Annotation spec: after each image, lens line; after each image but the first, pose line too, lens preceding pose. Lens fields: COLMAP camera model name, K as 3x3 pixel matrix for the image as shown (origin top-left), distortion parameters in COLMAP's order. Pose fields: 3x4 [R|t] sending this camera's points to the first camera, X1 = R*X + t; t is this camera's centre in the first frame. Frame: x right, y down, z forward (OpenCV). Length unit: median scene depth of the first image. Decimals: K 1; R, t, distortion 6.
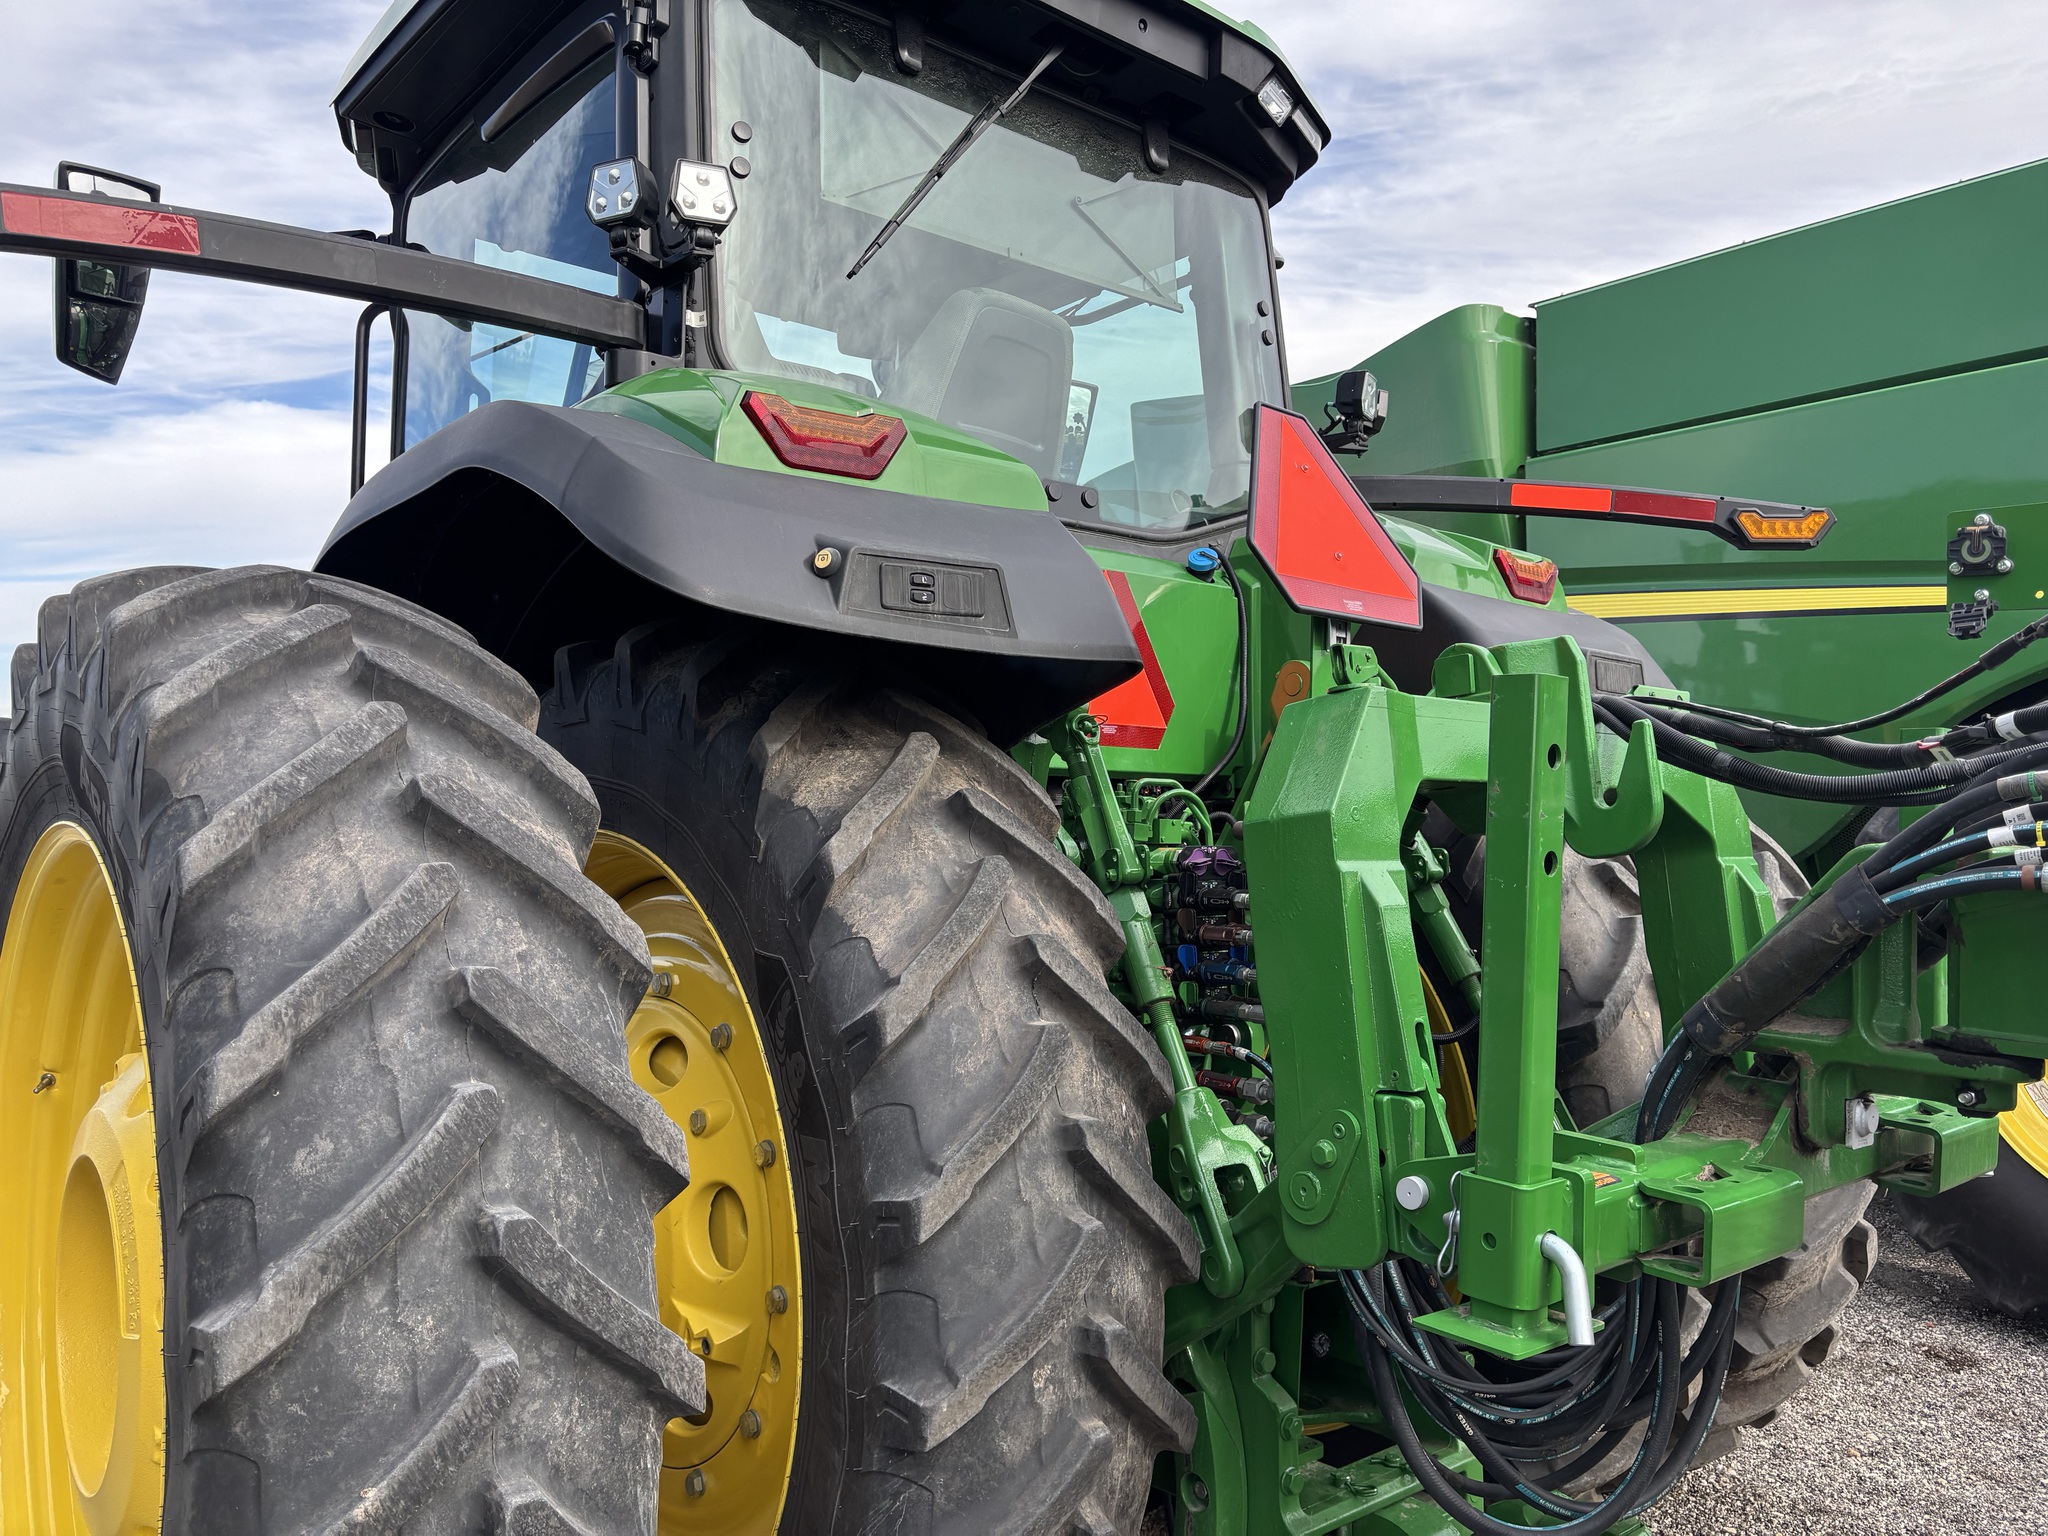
lens RADIAL K [[1506.0, 0, 1024.2], [0, 1506.0, 765.8], [0, 0, 1]] dist [0.026905, -0.031177]
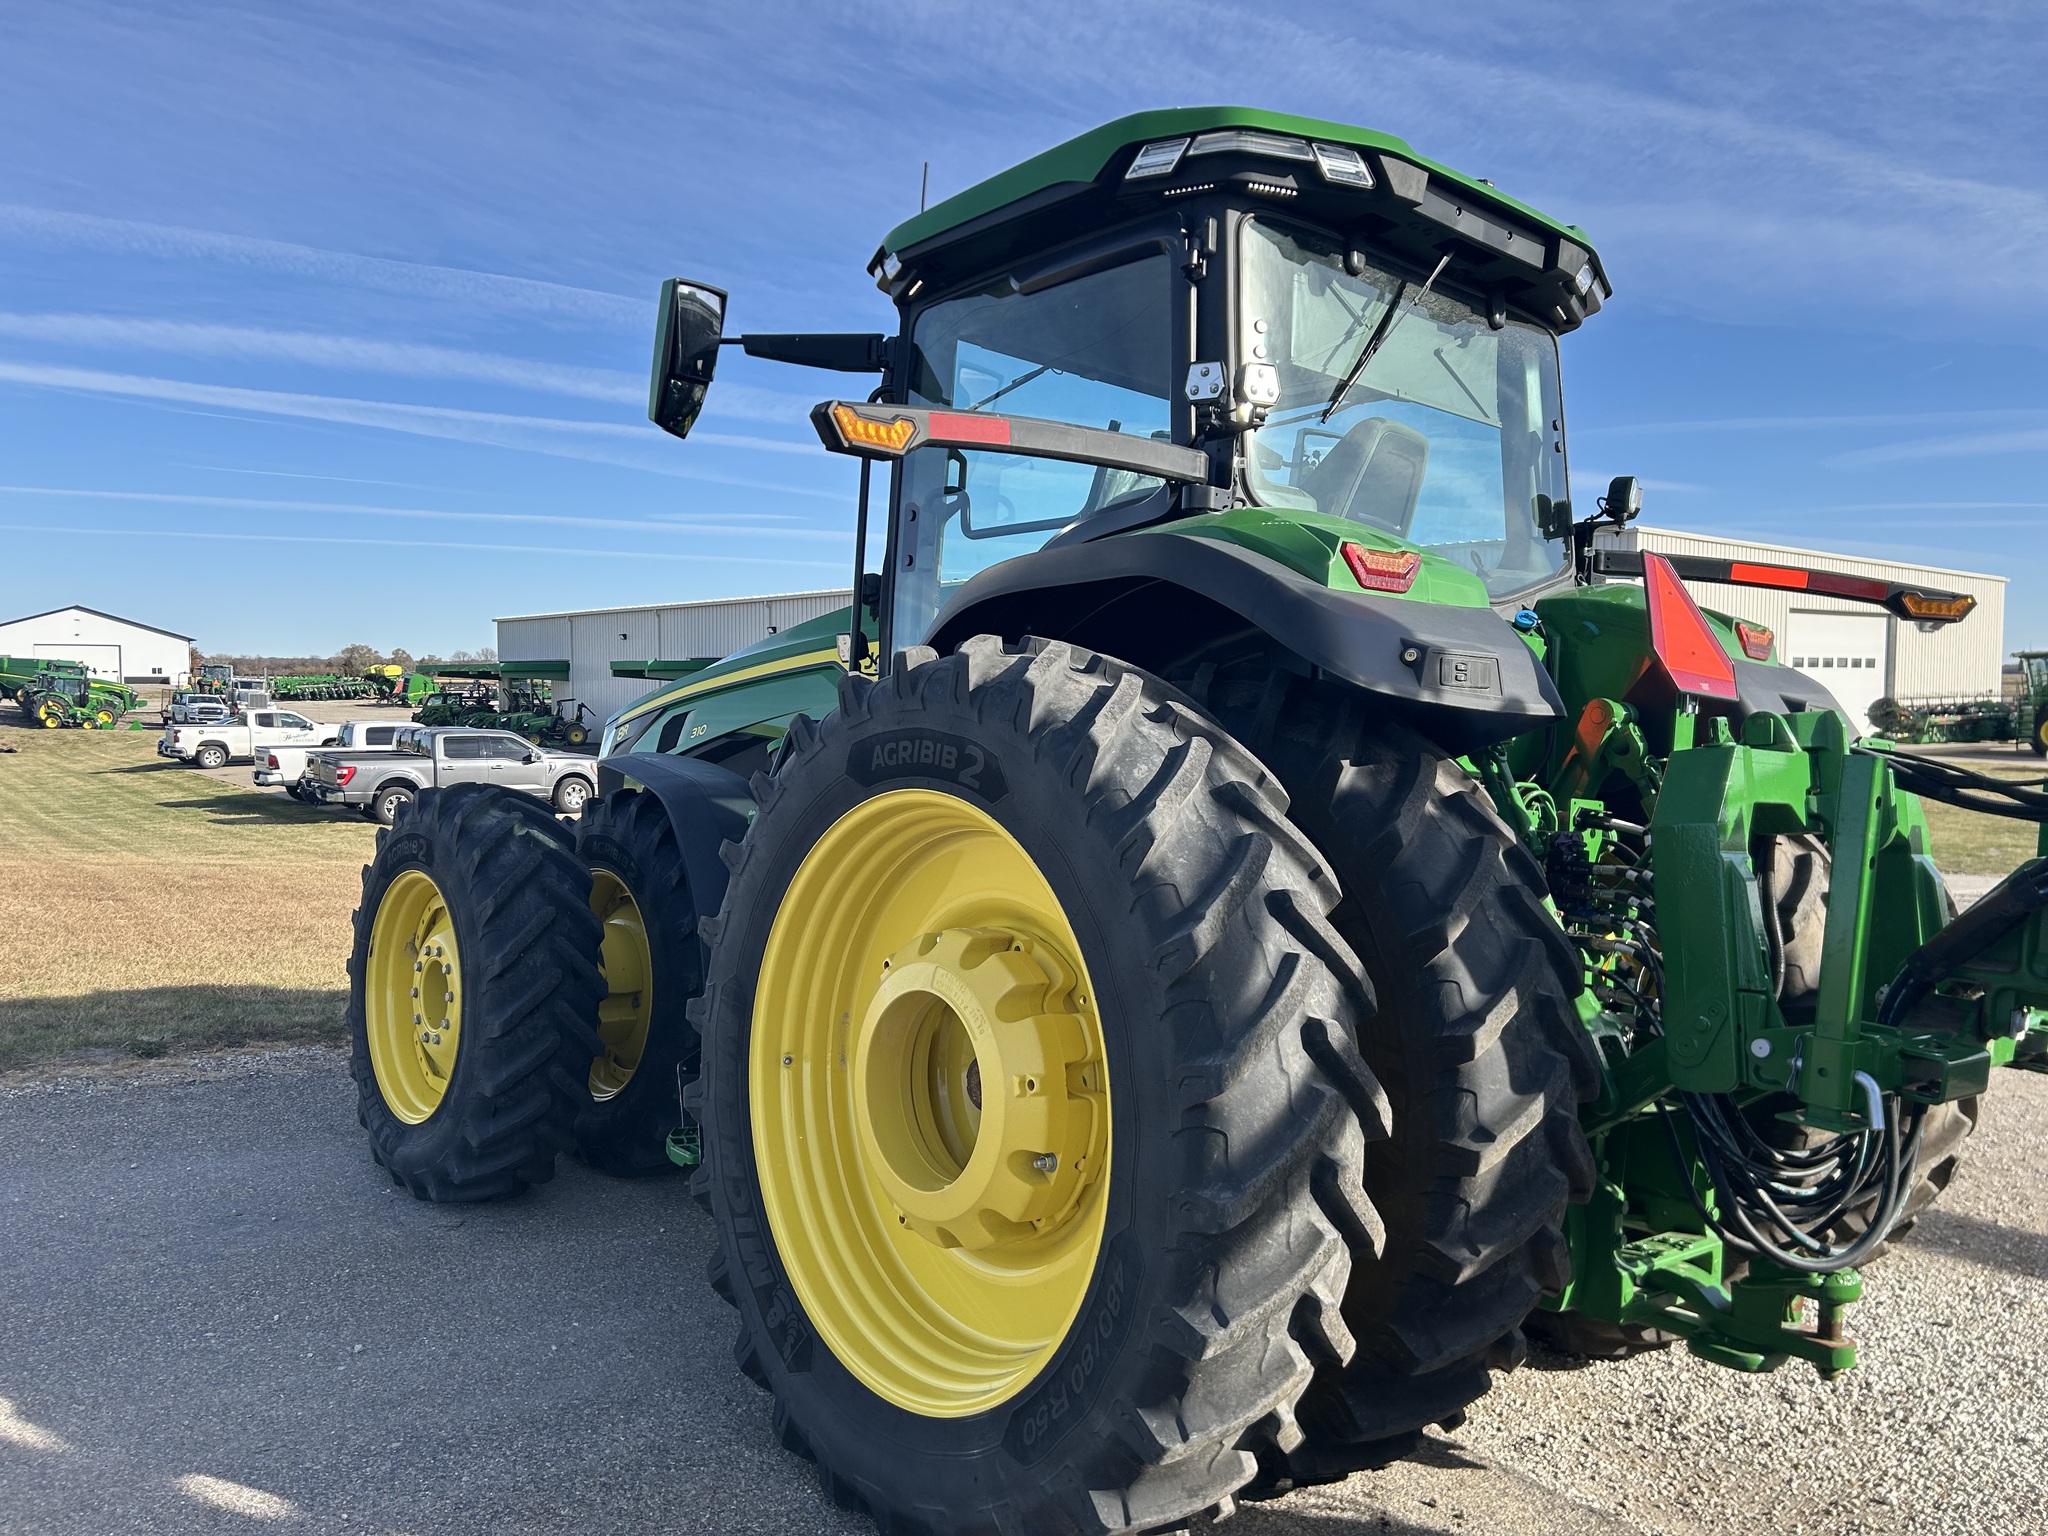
lens RADIAL K [[1506.0, 0, 1021.6], [0, 1506.0, 749.5], [0, 0, 1]] dist [0.026905, -0.031177]
pose [[0.998920, 0.045780, -0.007988, -0.422349], [-0.045488, 0.998402, 0.033523, -0.055032], [0.009510, -0.033123, 0.999406, -0.515237]]
